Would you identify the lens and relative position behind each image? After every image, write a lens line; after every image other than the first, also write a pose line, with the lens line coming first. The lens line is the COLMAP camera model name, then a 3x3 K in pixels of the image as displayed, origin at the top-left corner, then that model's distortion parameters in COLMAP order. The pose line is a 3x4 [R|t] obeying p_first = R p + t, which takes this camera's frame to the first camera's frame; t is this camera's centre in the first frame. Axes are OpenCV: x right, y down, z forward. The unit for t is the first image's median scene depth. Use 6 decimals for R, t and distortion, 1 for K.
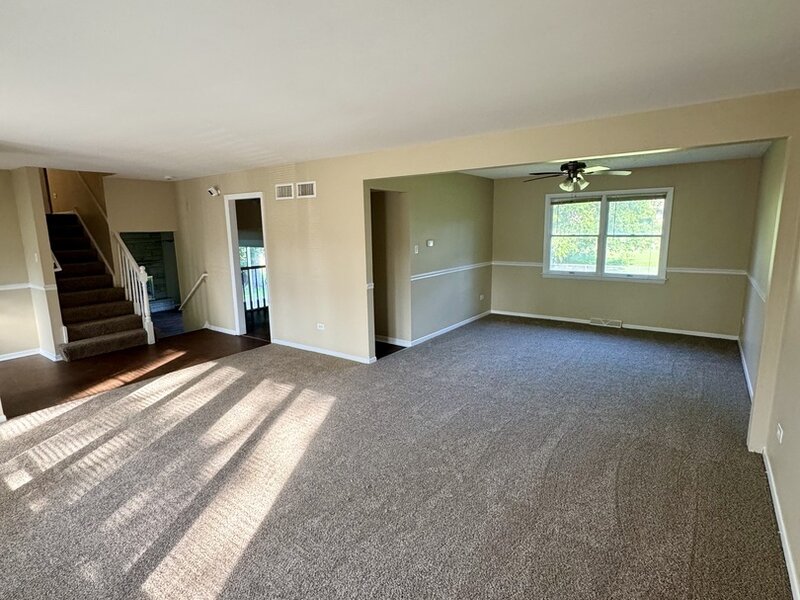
lens RADIAL K [[427.0, 0, 400.0], [0, 427.0, 300.0], [0, 0, 1]] dist [-0.002611, 0.000350]
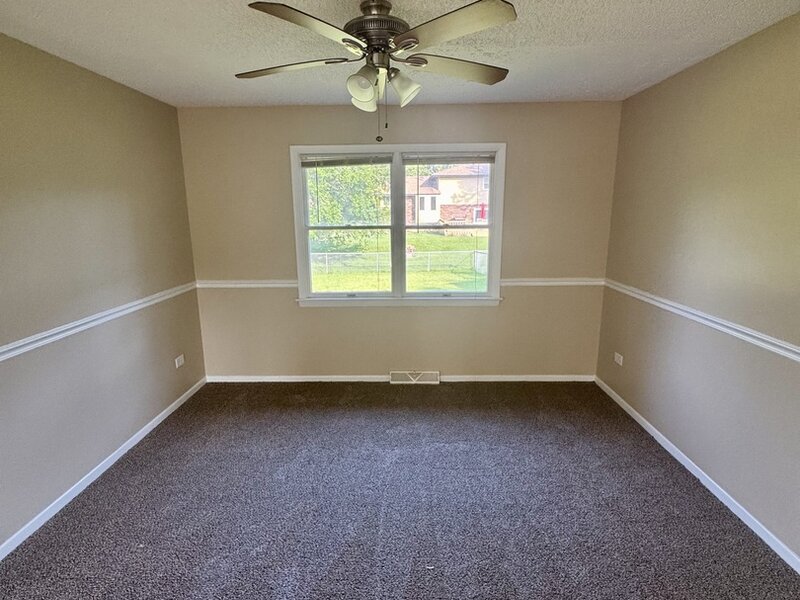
lens RADIAL K [[427.0, 0, 400.0], [0, 427.0, 300.0], [0, 0, 1]] dist [-0.002611, 0.000350]
pose [[0.824999, -0.111622, 0.554001, 0.154476], [0.092935, 0.993751, 0.061829, -0.088582], [-0.557441, 0.000477, 0.830217, 0.526870]]
